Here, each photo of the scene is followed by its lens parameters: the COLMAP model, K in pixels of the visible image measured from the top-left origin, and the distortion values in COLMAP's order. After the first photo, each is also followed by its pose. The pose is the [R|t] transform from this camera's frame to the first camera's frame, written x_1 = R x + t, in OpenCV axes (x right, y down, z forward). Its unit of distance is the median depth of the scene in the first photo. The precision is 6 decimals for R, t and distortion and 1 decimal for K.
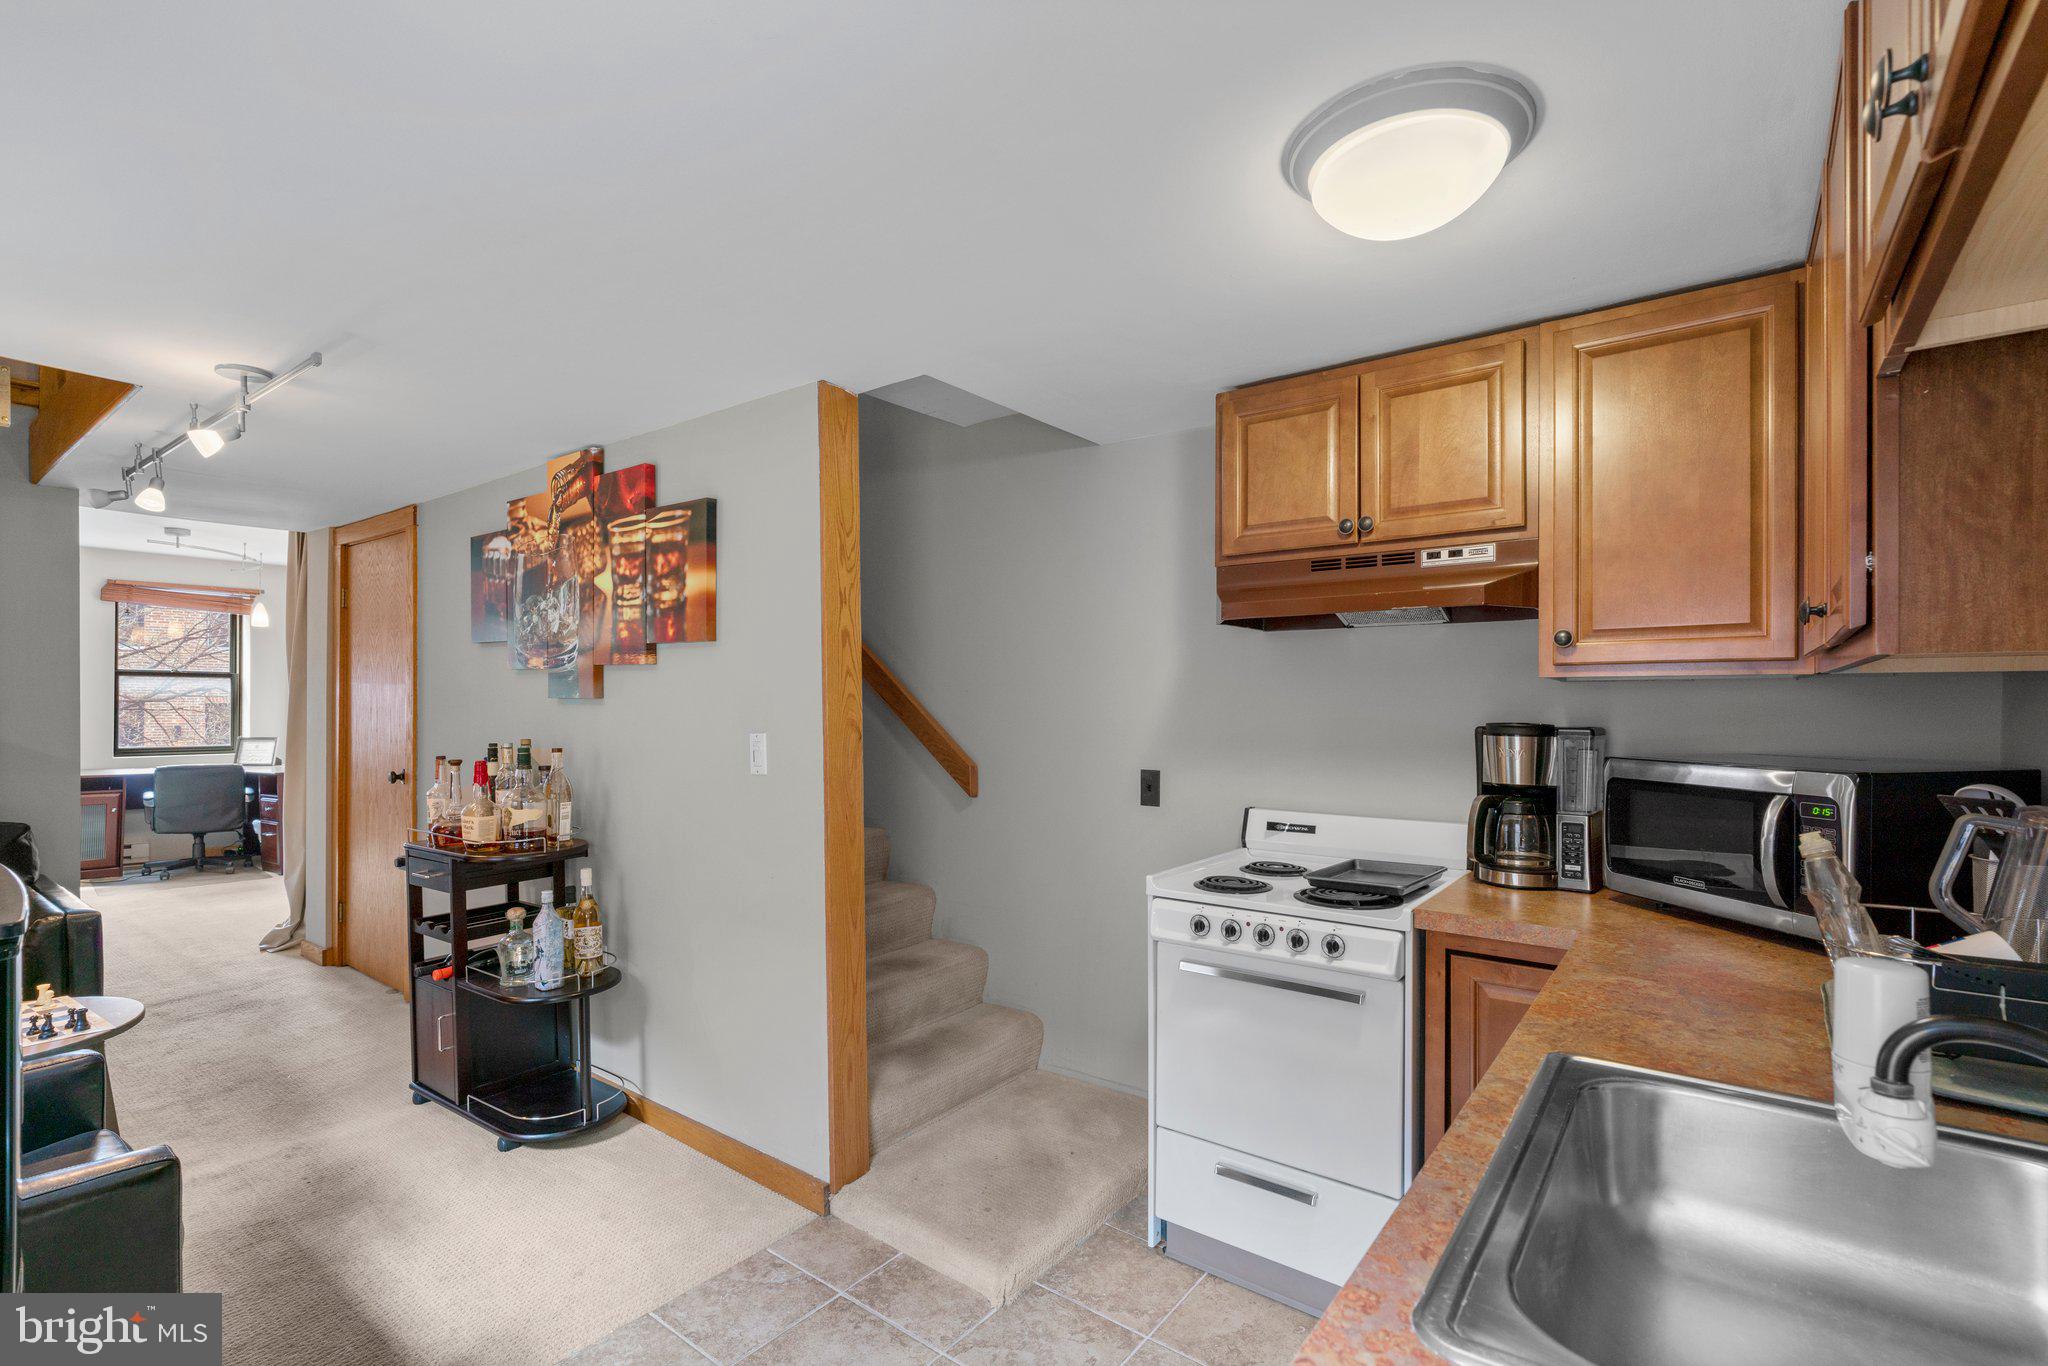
lens RADIAL K [[940.5, 0, 1011.7], [0, 940.5, 699.6], [0, 0, 1]] dist [-0.012756, 0.005864]
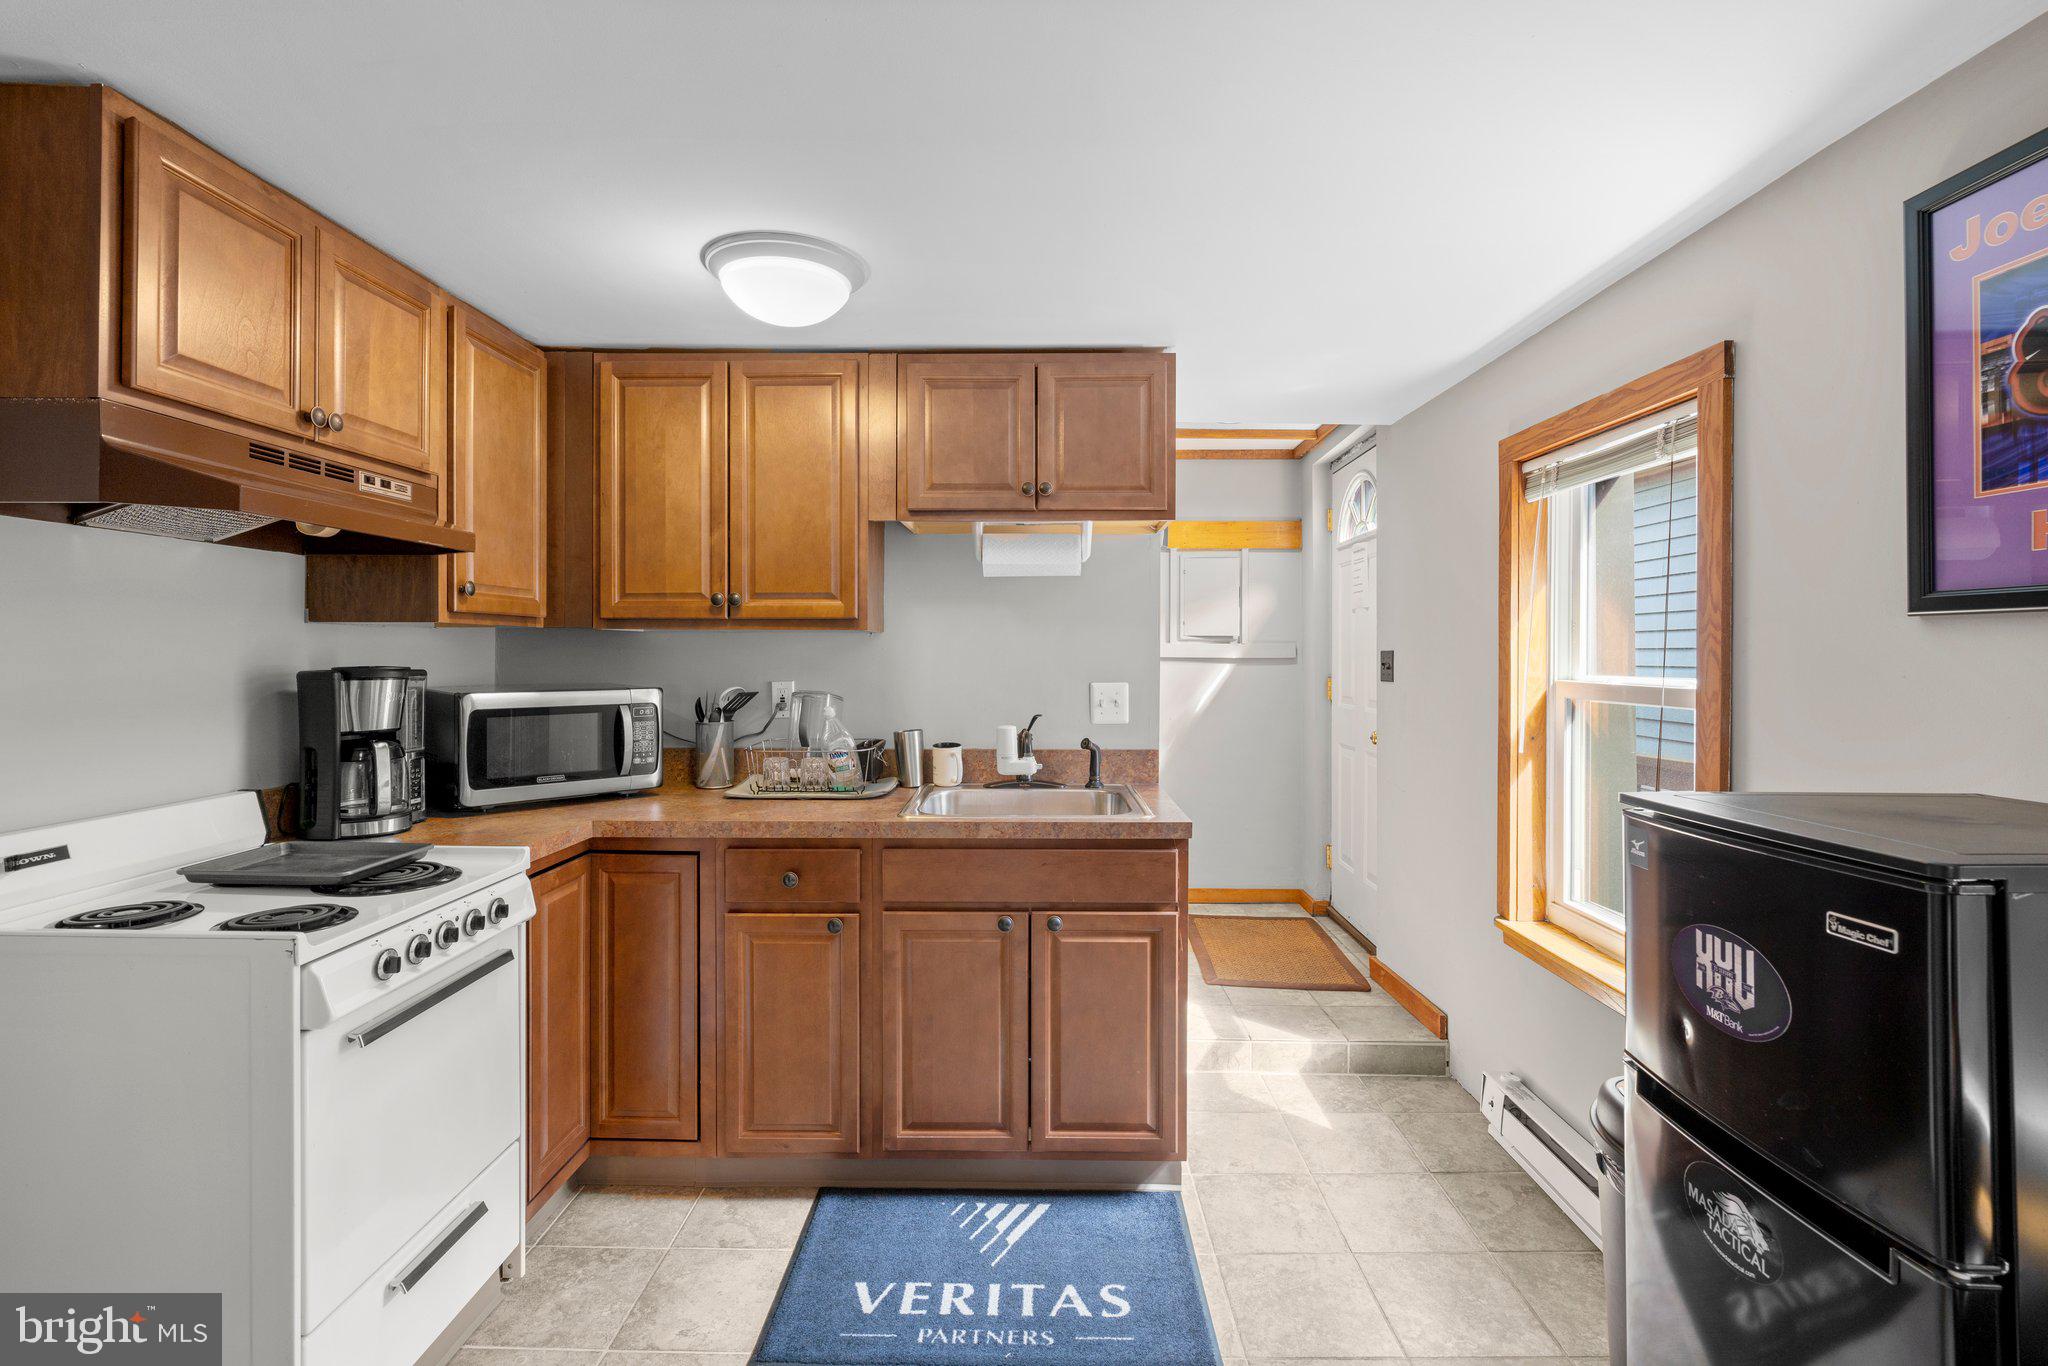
lens RADIAL K [[928.7, 0, 1035.3], [0, 928.7, 652.8], [0, 0, 1]] dist [-0.002372, -0.000211]
pose [[-0.615078, -0.007784, 0.788428, -0.532159], [-0.012081, 0.999927, 0.000448, 0.001726], [-0.788374, -0.009249, -0.615127, 0.873705]]
